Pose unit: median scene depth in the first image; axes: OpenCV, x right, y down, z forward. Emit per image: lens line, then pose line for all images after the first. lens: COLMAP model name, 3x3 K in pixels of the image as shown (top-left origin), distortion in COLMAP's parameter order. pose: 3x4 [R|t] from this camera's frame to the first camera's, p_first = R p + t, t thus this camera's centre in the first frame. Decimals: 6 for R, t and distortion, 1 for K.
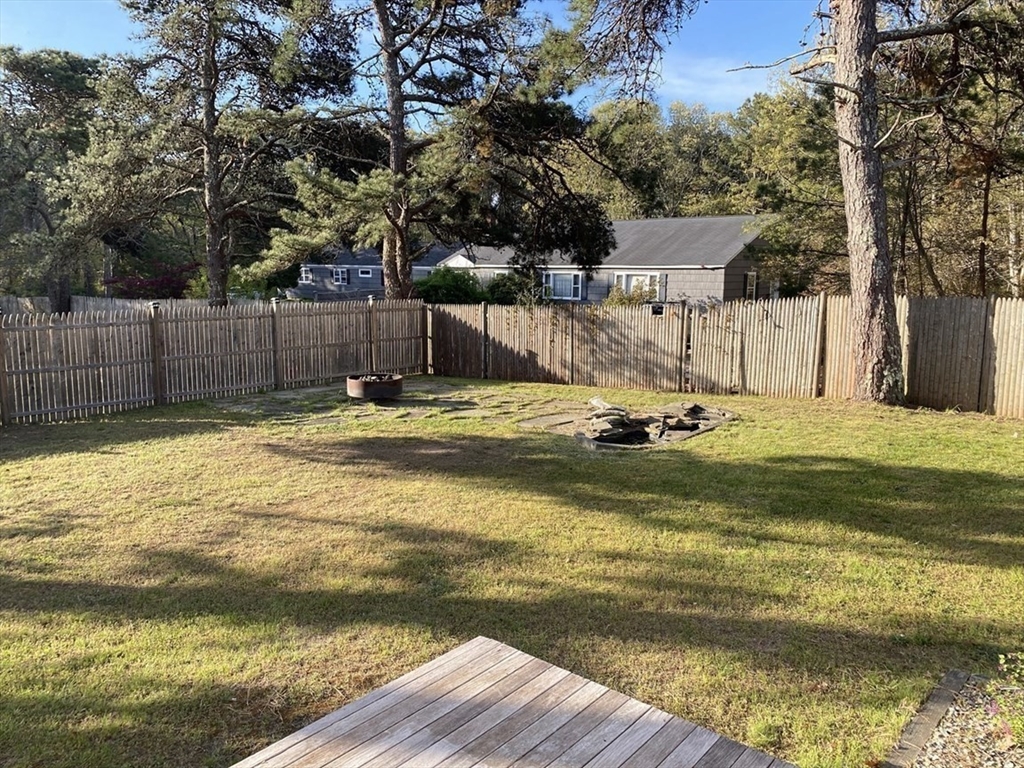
lens RADIAL K [[781.8, 0, 513.5], [0, 781.8, 373.5], [0, 0, 1]] dist [0.042653, -0.044374]
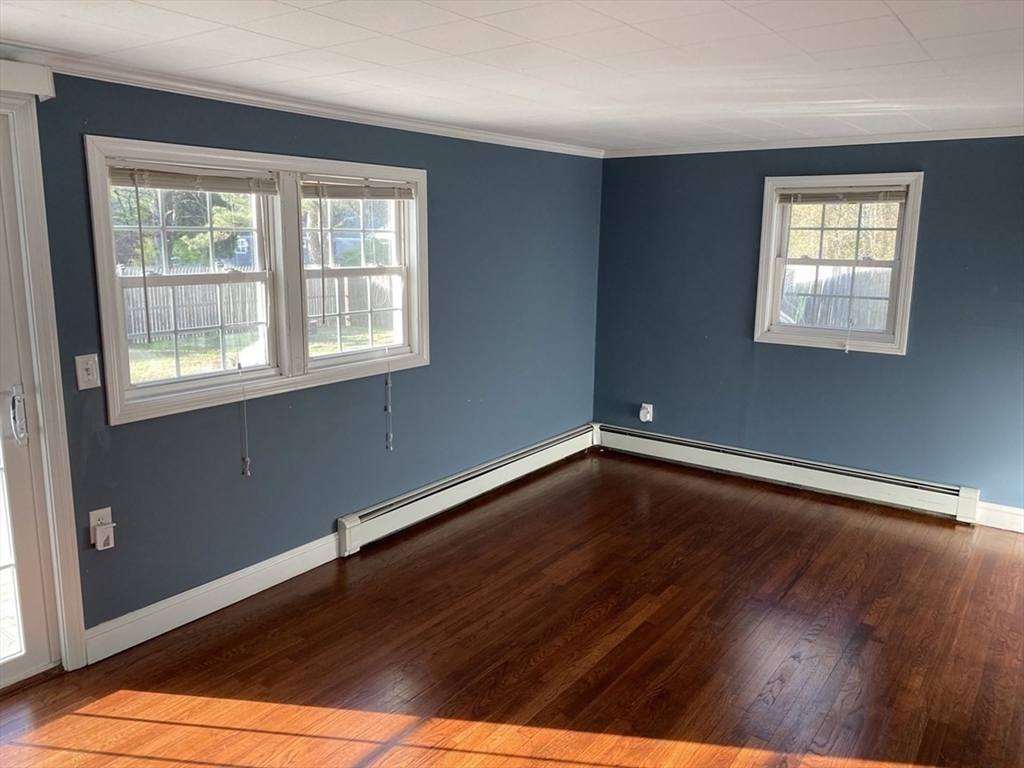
lens RADIAL K [[781.8, 0, 512.8], [0, 781.8, 375.0], [0, 0, 1]] dist [0.042653, -0.044374]
pose [[0.997555, -0.008410, 0.069381, 0.074853], [0.005927, 0.999337, 0.035927, 0.038930], [-0.069638, -0.035428, 0.996943, -0.277357]]
